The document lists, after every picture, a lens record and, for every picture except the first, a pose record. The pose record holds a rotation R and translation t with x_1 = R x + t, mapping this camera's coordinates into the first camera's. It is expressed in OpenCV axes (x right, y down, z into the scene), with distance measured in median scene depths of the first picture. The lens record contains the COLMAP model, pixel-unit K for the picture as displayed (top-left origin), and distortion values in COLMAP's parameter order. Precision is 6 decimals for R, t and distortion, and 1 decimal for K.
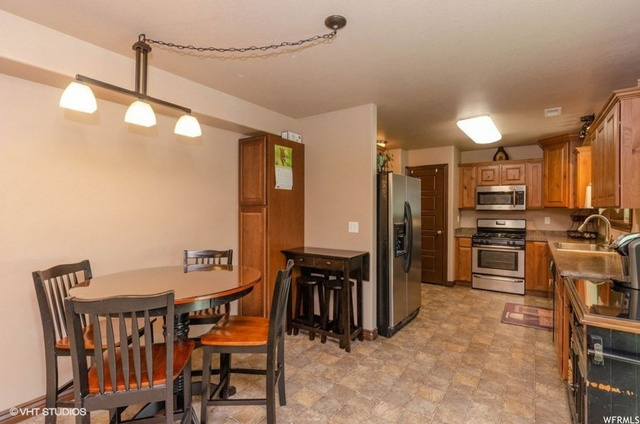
lens RADIAL K [[312.5, 0, 322.8], [0, 312.5, 211.3], [0, 0, 1]] dist [0.000440, -0.000163]
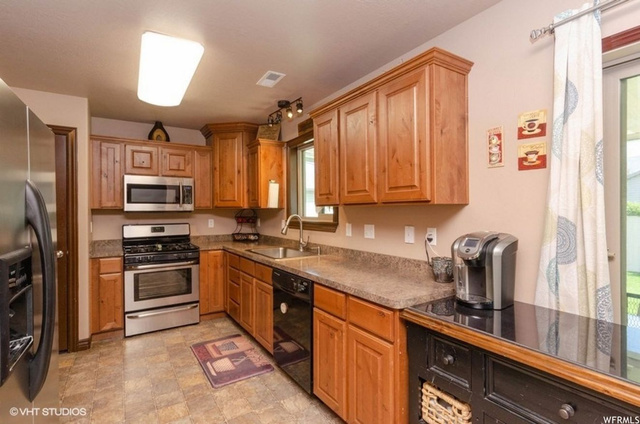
lens RADIAL K [[312.5, 0, 322.8], [0, 312.5, 211.3], [0, 0, 1]] dist [0.000440, -0.000163]
pose [[0.380274, -0.006733, 0.924849, 0.056602], [0.016213, 0.999868, 0.000612, 0.001706], [-0.924732, 0.014762, 0.380333, 0.404299]]
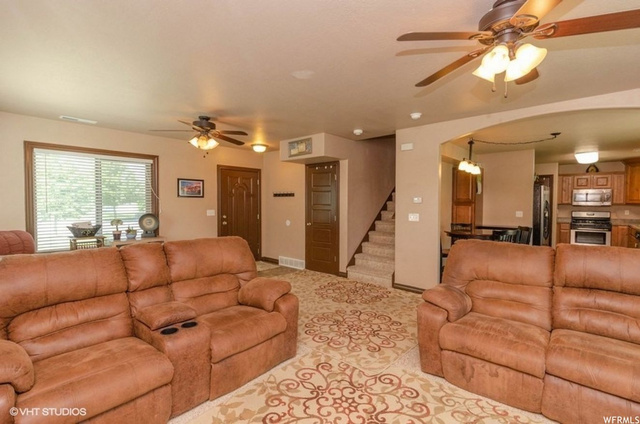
lens RADIAL K [[294.8, 0, 320.0], [0, 294.8, 212.0], [0, 0, 1]] dist [-0.000266, 0.000241]
pose [[0.989875, 0.005971, -0.141819, -0.537435], [-0.003097, 0.999785, 0.020480, 0.002937], [0.141911, -0.019833, 0.989681, -0.605400]]
